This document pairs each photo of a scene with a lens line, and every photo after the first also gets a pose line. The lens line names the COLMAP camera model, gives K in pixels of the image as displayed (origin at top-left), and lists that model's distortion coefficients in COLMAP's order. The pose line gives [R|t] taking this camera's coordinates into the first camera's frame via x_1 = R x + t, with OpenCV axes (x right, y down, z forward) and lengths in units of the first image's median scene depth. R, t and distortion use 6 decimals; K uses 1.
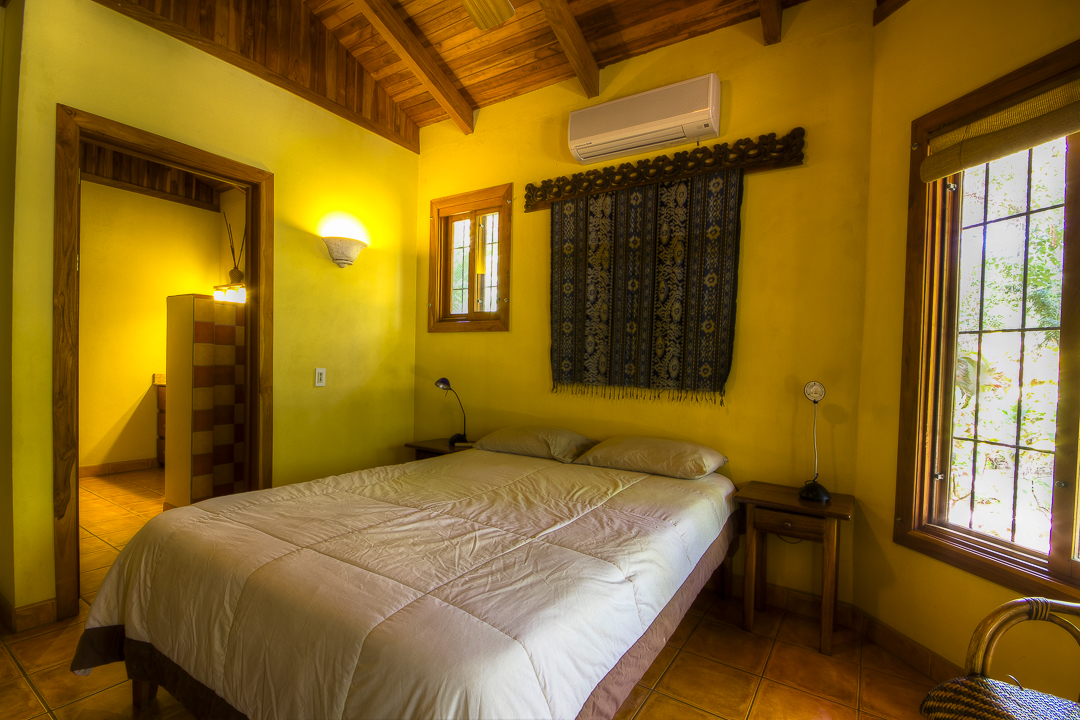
lens RADIAL K [[510.9, 0, 552.1], [0, 510.9, 369.4], [0, 0, 1]] dist [-0.001596, -0.000366]
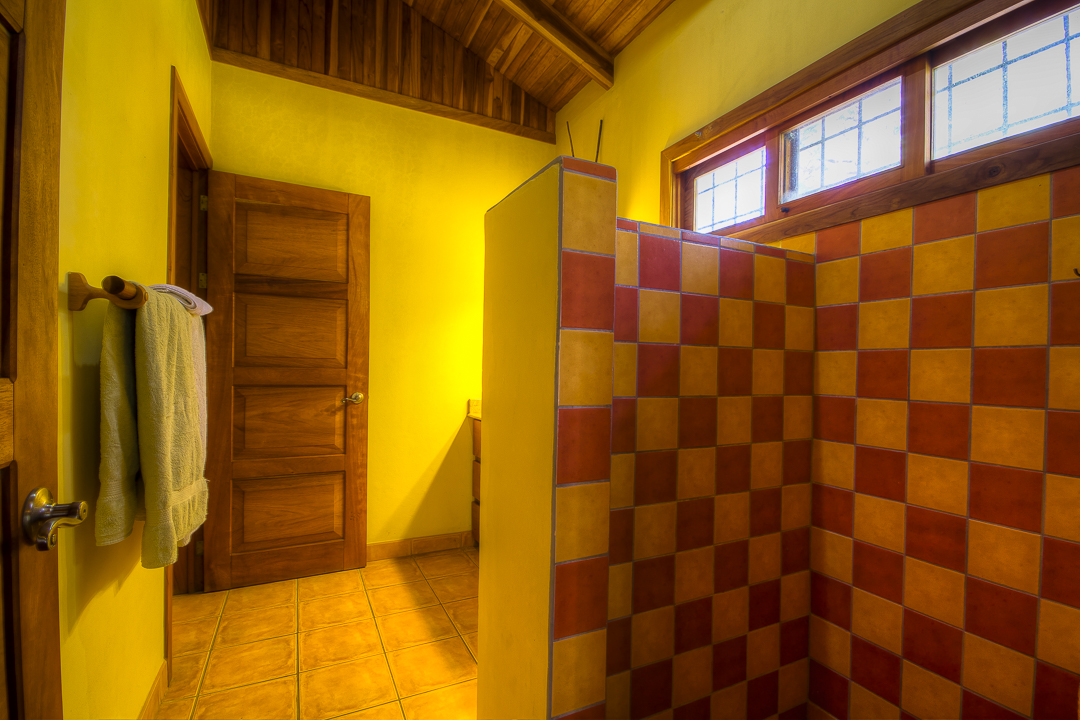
lens RADIAL K [[494.9, 0, 544.9], [0, 494.9, 369.1], [0, 0, 1]] dist [0.001862, 0.000213]
pose [[0.863945, -0.007264, -0.503534, -0.381452], [-0.009026, 0.999512, -0.029906, -0.013760], [0.503505, 0.030382, 0.863458, 0.507449]]
